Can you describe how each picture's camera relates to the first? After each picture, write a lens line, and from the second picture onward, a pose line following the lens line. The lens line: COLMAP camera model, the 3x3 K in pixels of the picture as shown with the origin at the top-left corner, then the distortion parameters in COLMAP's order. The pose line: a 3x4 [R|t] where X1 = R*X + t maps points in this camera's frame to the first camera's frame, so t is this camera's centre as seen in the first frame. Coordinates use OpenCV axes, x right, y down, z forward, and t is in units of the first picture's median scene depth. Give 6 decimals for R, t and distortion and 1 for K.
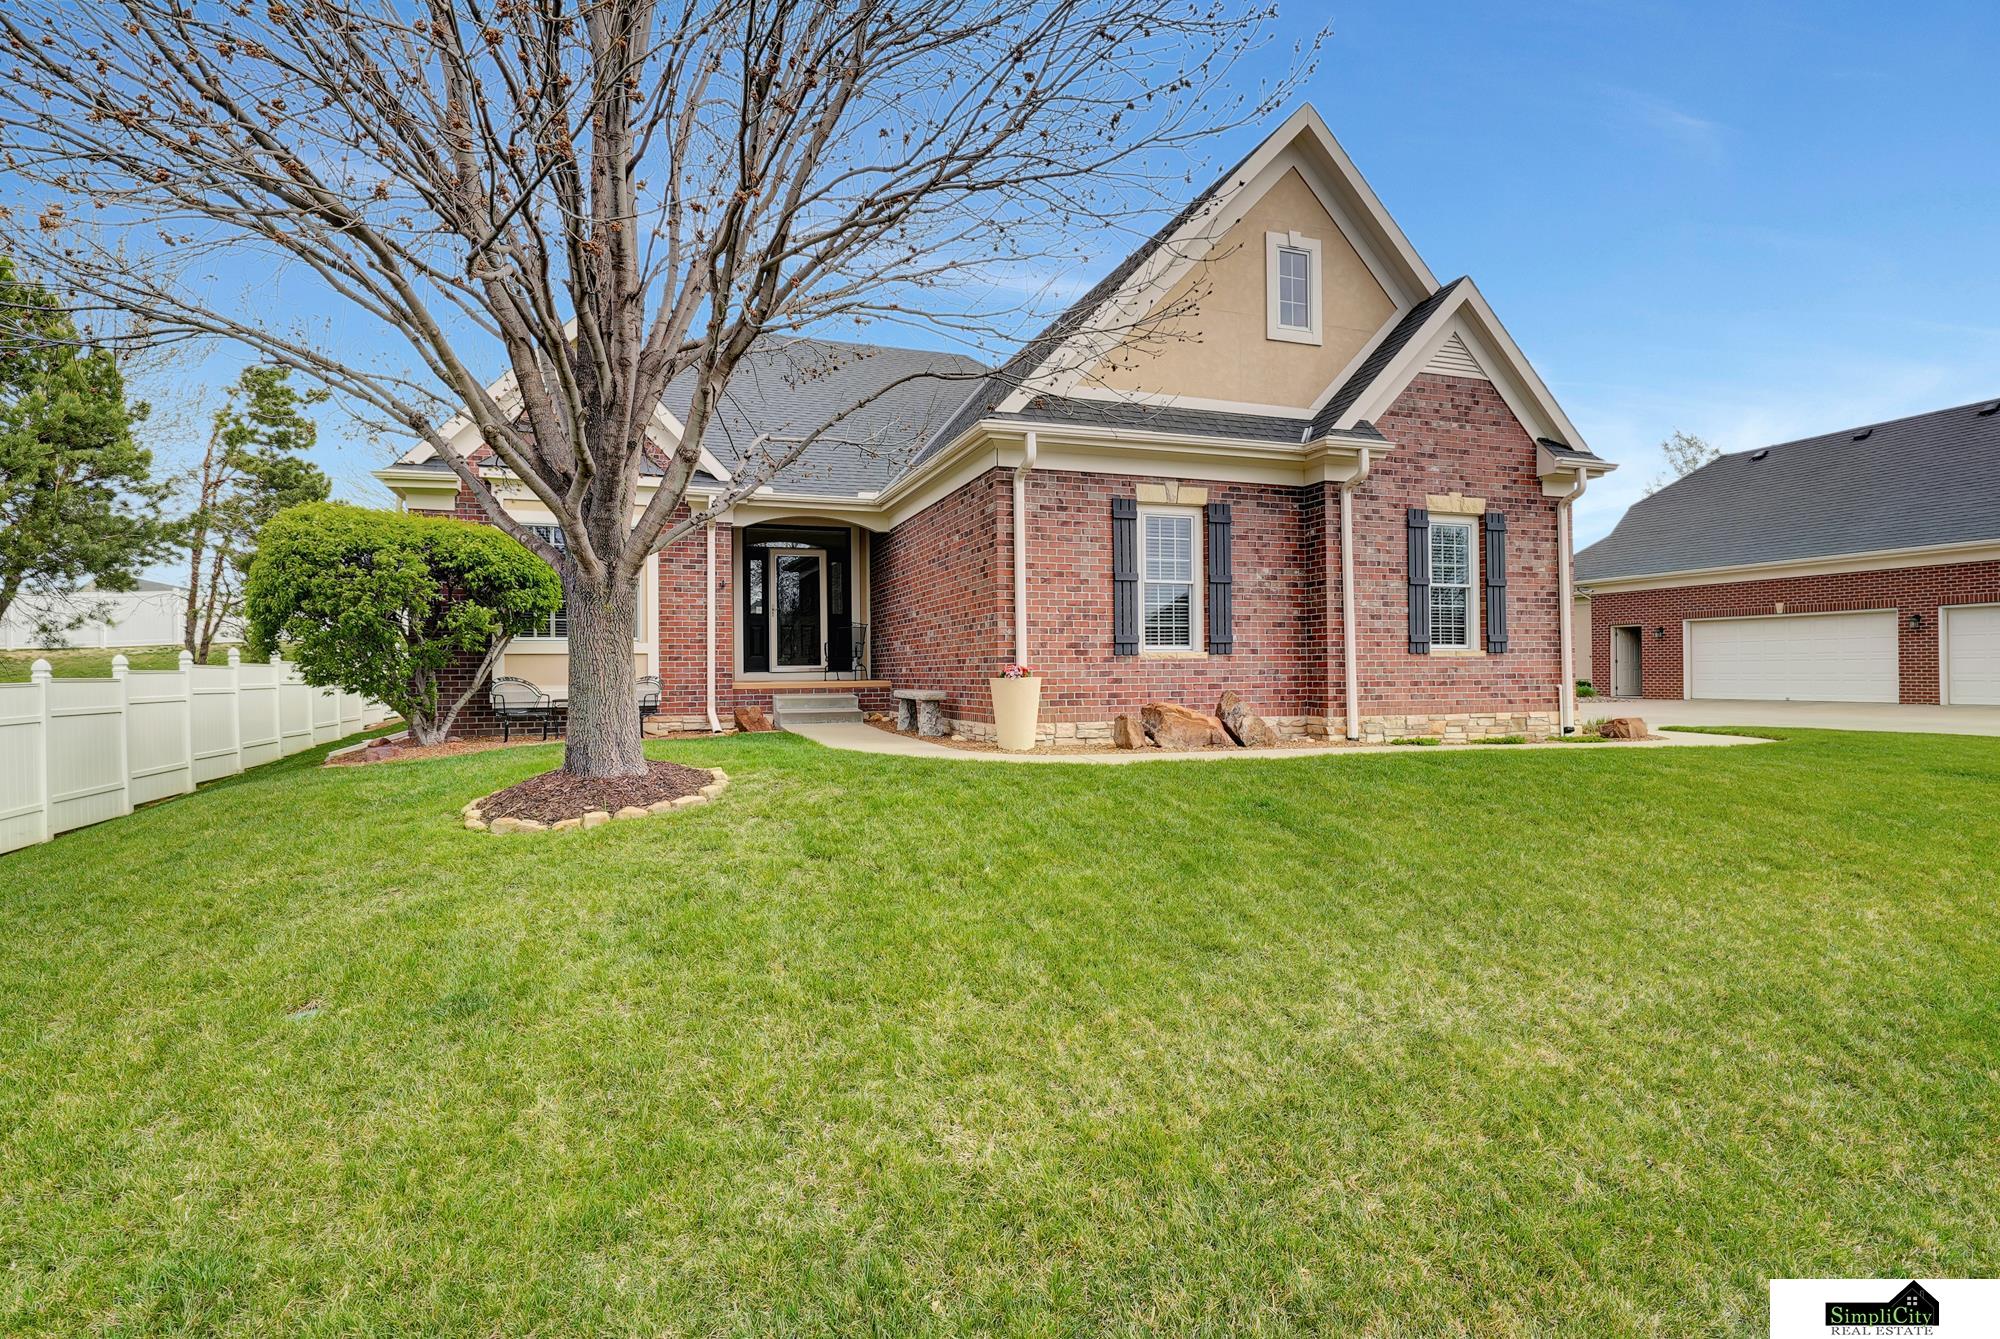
lens RADIAL K [[979.7, 0, 998.9], [0, 979.7, 664.2], [0, 0, 1]] dist [0.001364, 0.000174]
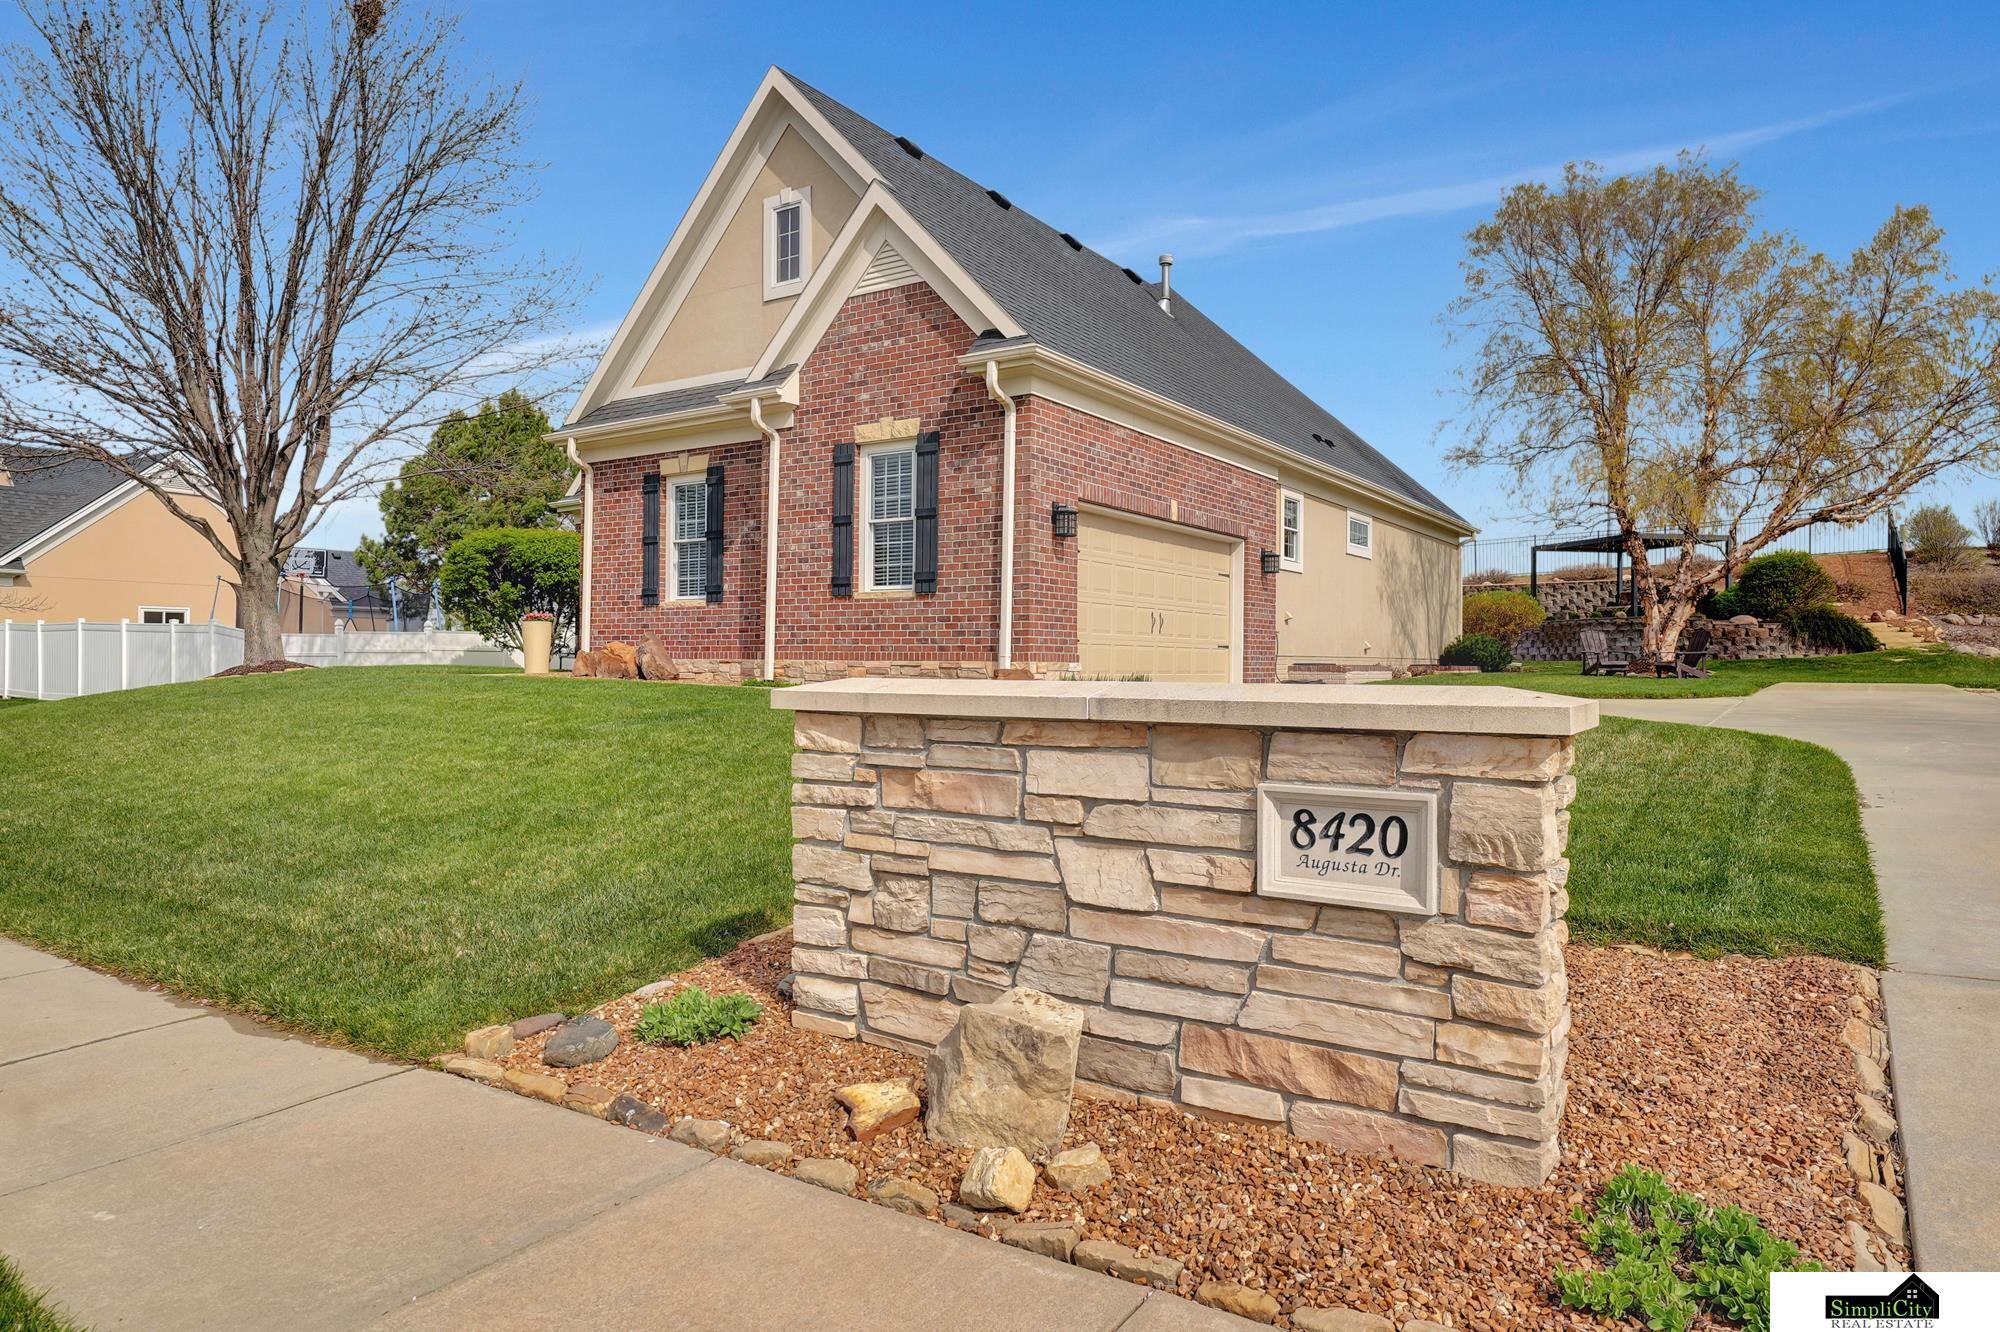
lens RADIAL K [[1214.4, 0, 1000.0], [0, 1214.4, 666.0], [0, 0, 1]] dist [-0.017744, 0.002317]
pose [[0.596229, 0.015434, -0.802666, 1.494284], [-0.003506, 0.999856, 0.016621, 0.037606], [0.802807, -0.007095, 0.596197, 0.429538]]
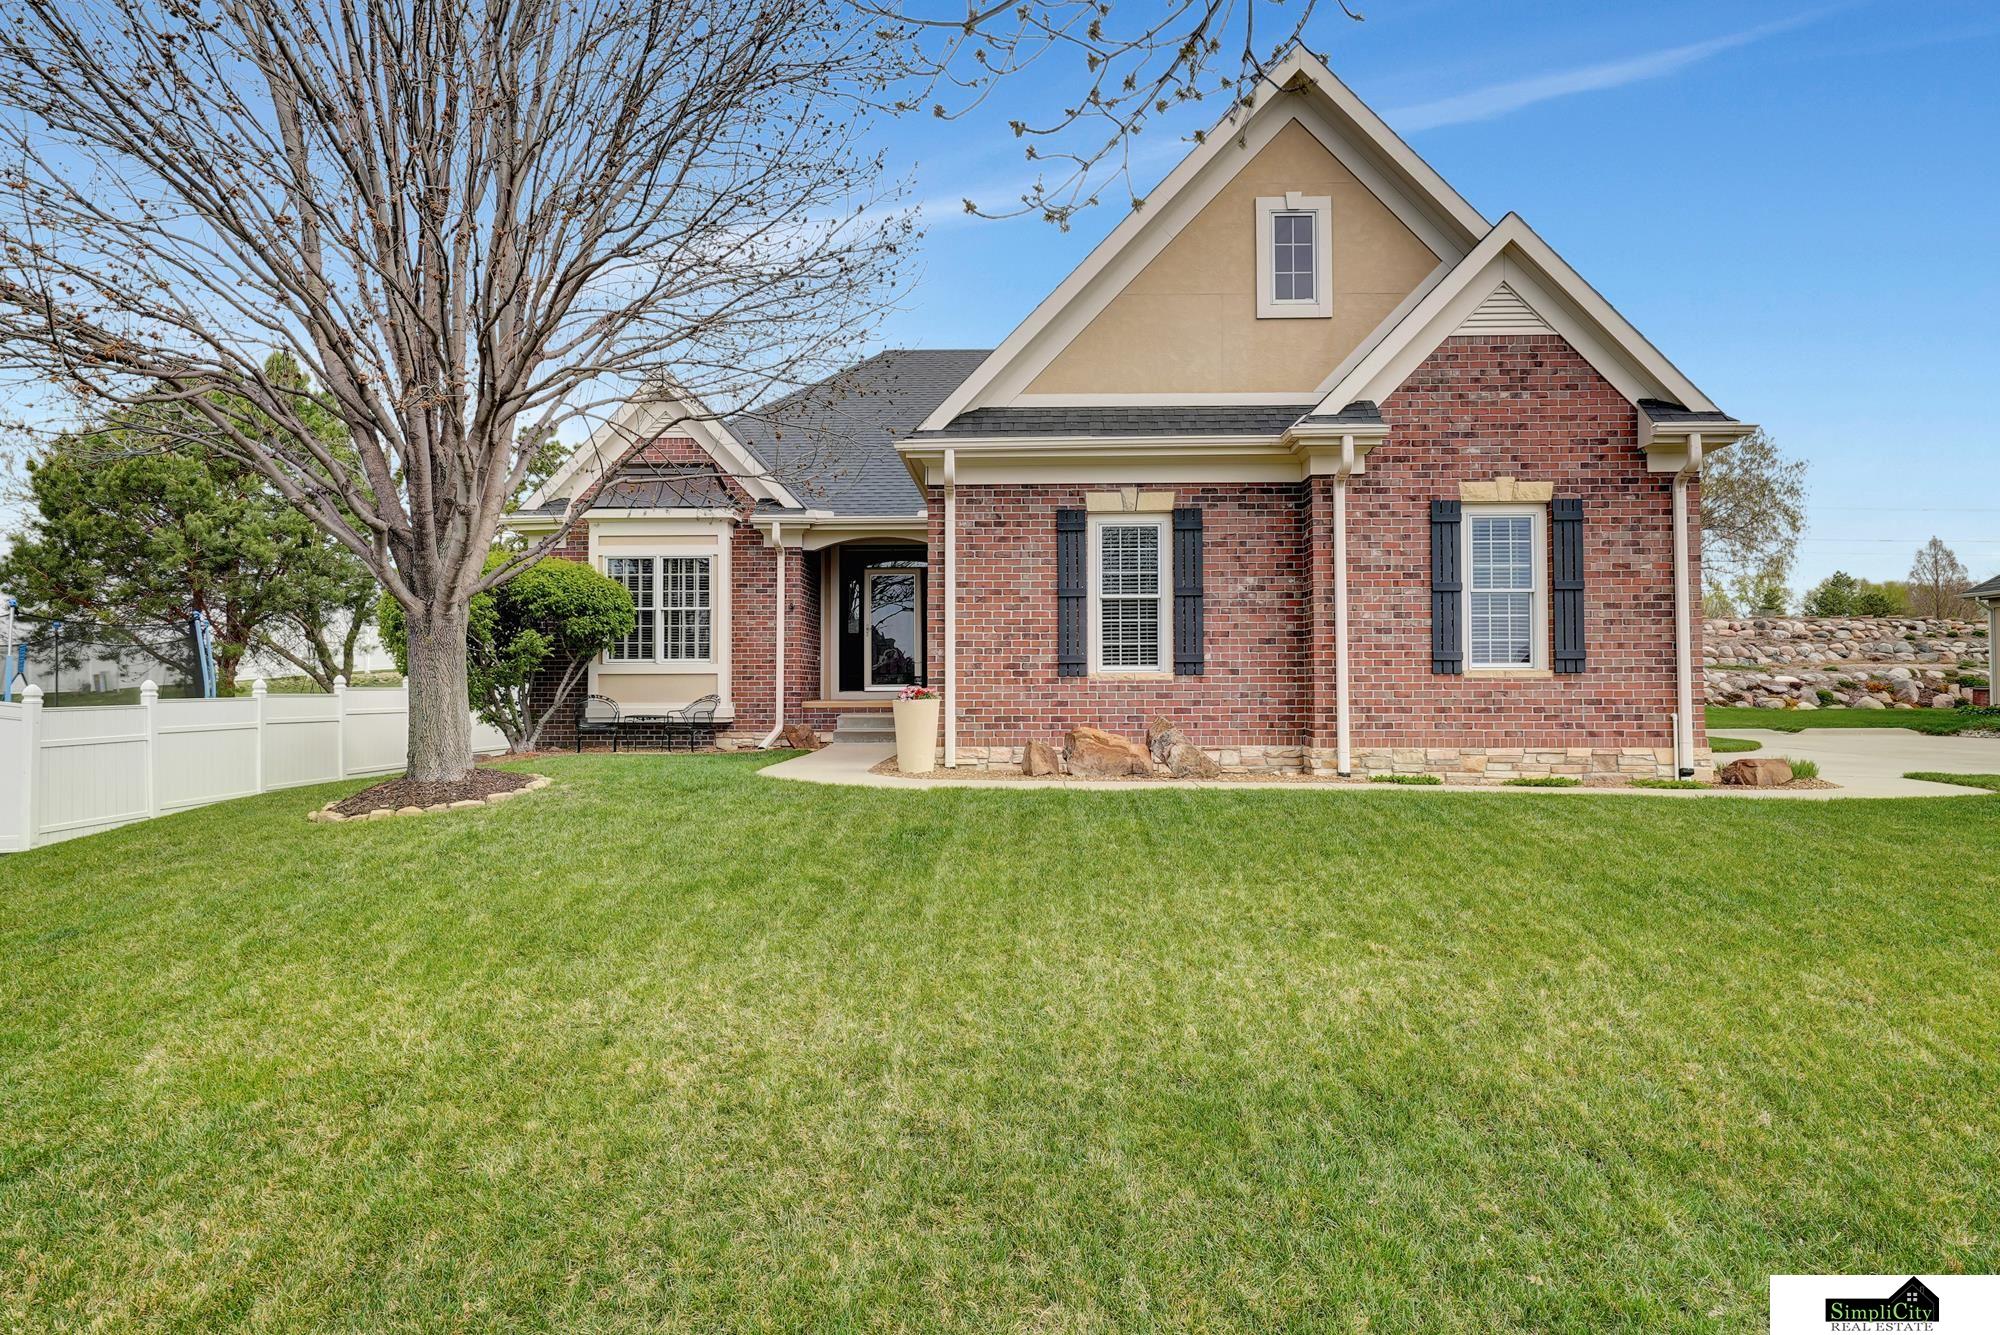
lens RADIAL K [[1077.7, 0, 1000.0], [0, 1077.7, 667.5], [0, 0, 1]] dist [0.002865, 0.000414]
pose [[0.935168, -0.002539, -0.354194, 0.405993], [-0.001573, 0.999935, -0.011321, -0.005517], [0.354200, 0.011144, 0.935103, 0.011604]]
